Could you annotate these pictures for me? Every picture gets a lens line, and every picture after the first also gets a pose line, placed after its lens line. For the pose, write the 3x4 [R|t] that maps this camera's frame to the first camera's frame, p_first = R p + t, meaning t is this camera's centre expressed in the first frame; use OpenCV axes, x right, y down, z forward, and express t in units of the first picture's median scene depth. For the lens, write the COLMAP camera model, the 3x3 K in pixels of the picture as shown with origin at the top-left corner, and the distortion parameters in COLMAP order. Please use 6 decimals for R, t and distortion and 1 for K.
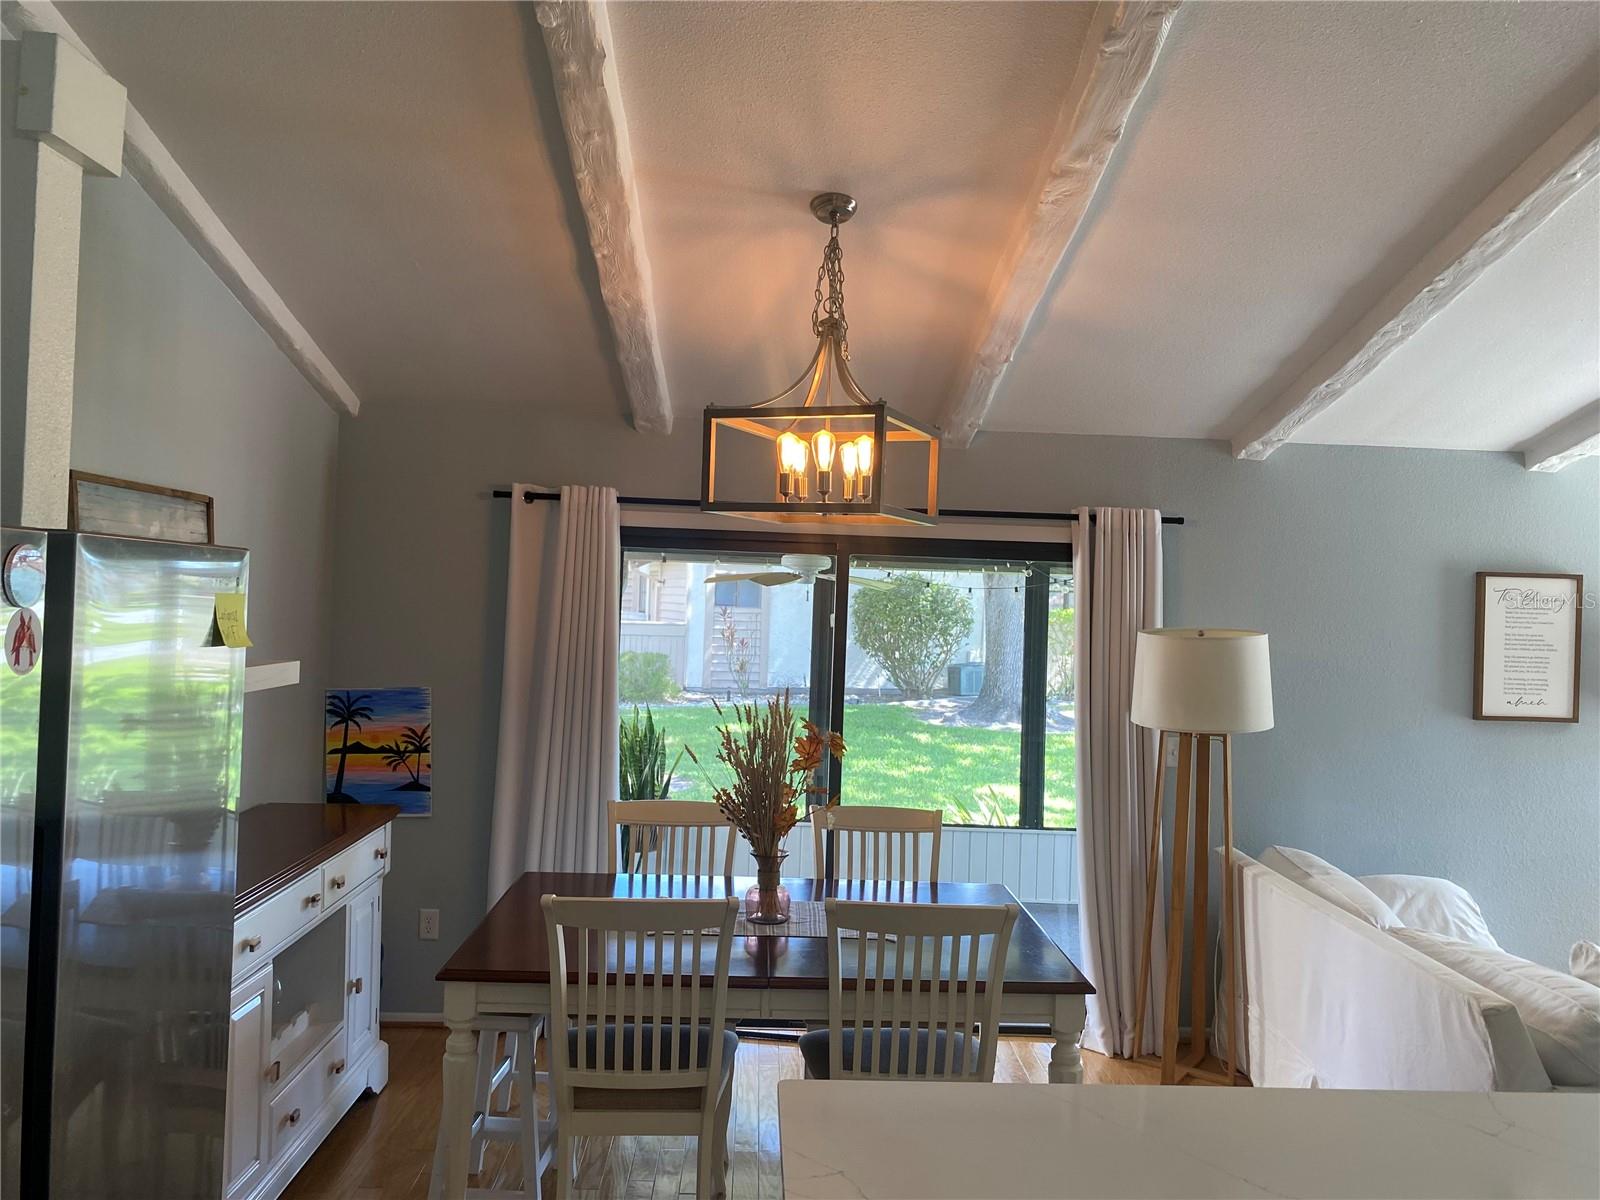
lens RADIAL K [[1229.9, 0, 803.9], [0, 1229.9, 588.2], [0, 0, 1]] dist [0.020354, -0.003095]
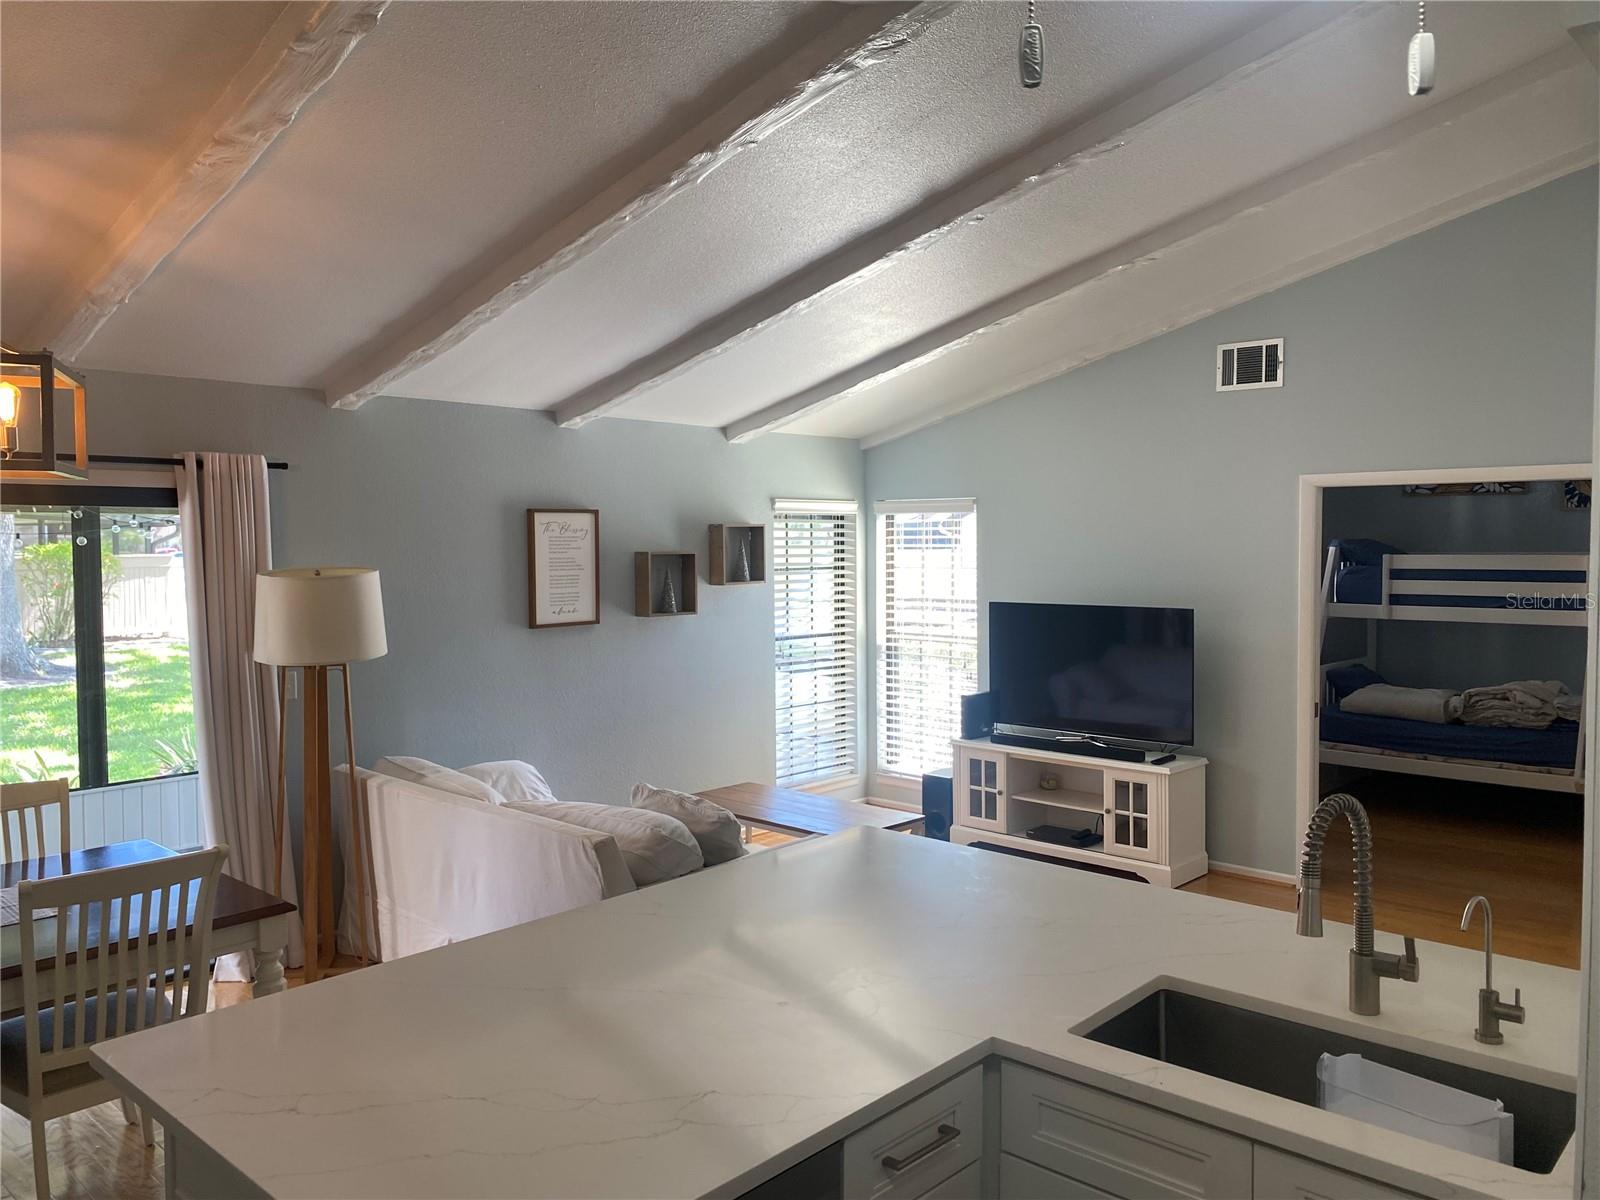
lens RADIAL K [[1211.4, 0, 803.6], [0, 1211.4, 594.5], [0, 0, 1]] dist [0.041589, -0.084834]
pose [[0.705860, -0.071233, 0.704761, -0.128732], [0.023419, 0.996734, 0.077289, -0.016702], [-0.707964, -0.038051, 0.705222, -0.049636]]
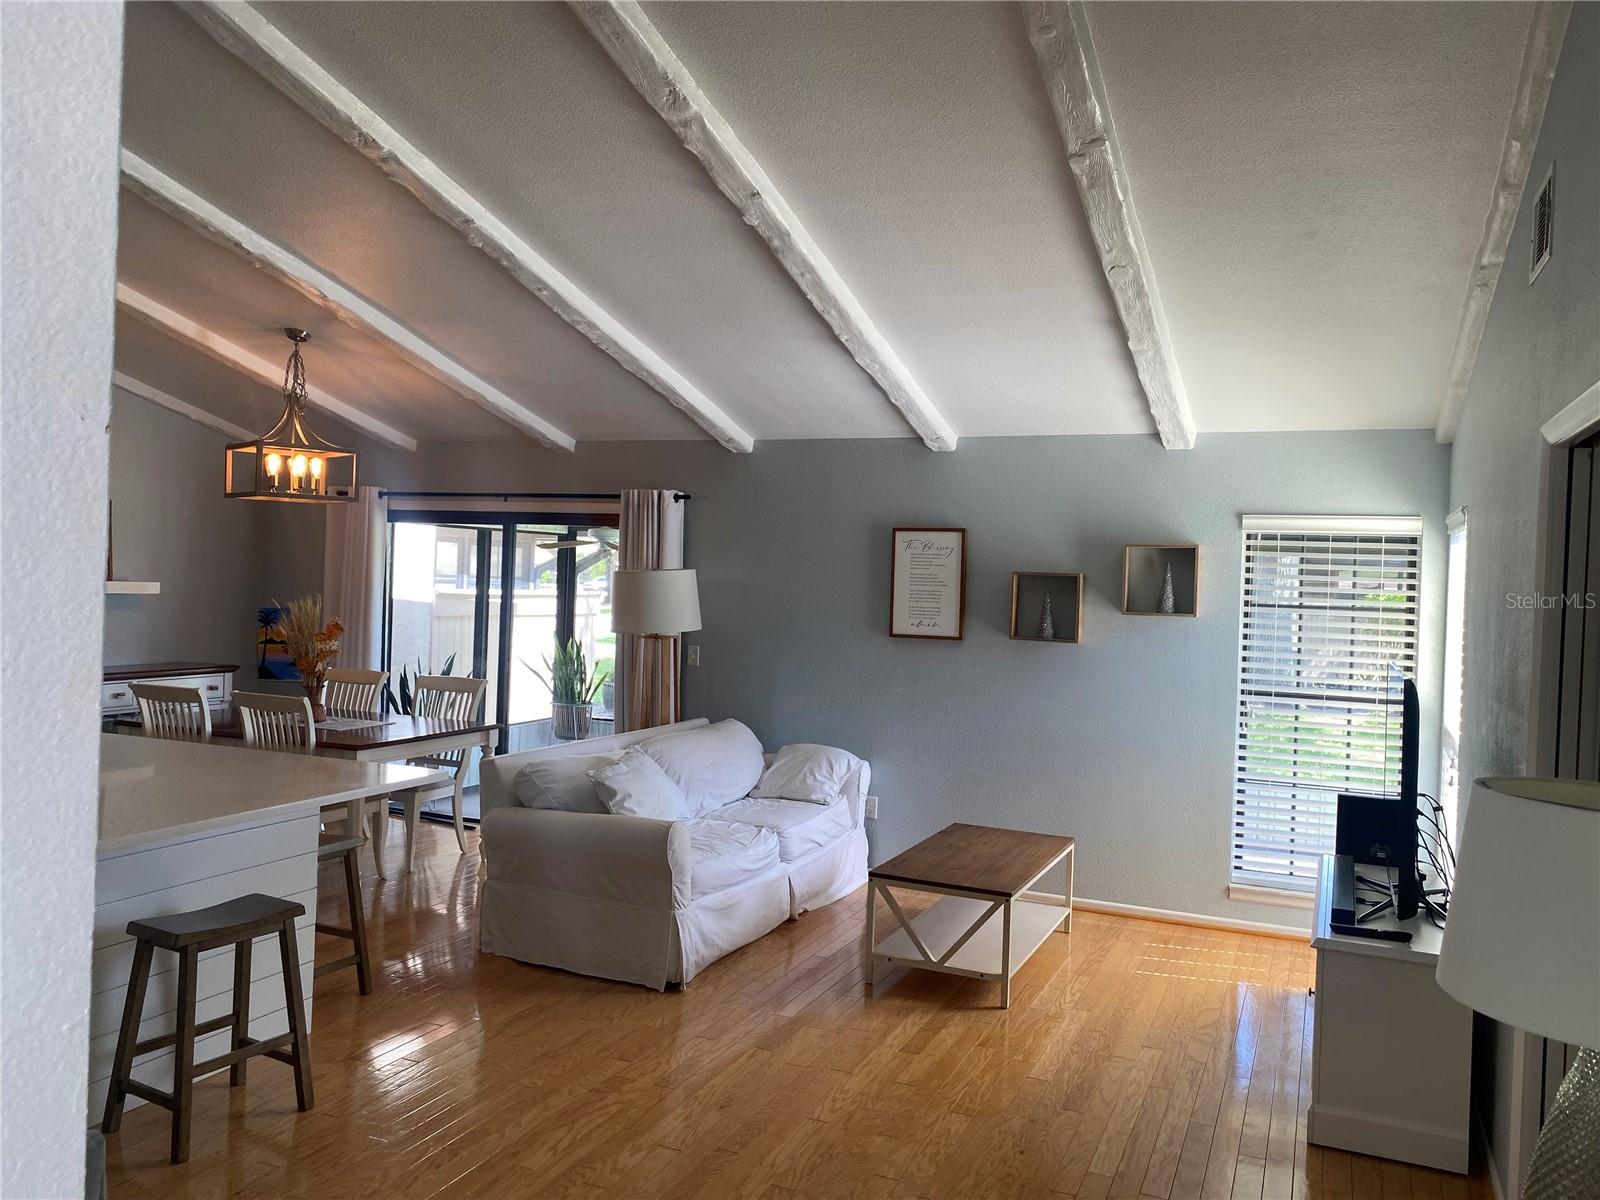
lens RADIAL K [[1229.9, 0, 803.9], [0, 1229.9, 588.2], [0, 0, 1]] dist [0.020354, -0.003095]
pose [[0.898274, -0.001406, -0.439434, 1.150697], [0.000098, 0.999995, -0.002999, 0.062309], [0.439436, 0.002651, 0.898270, -0.264577]]
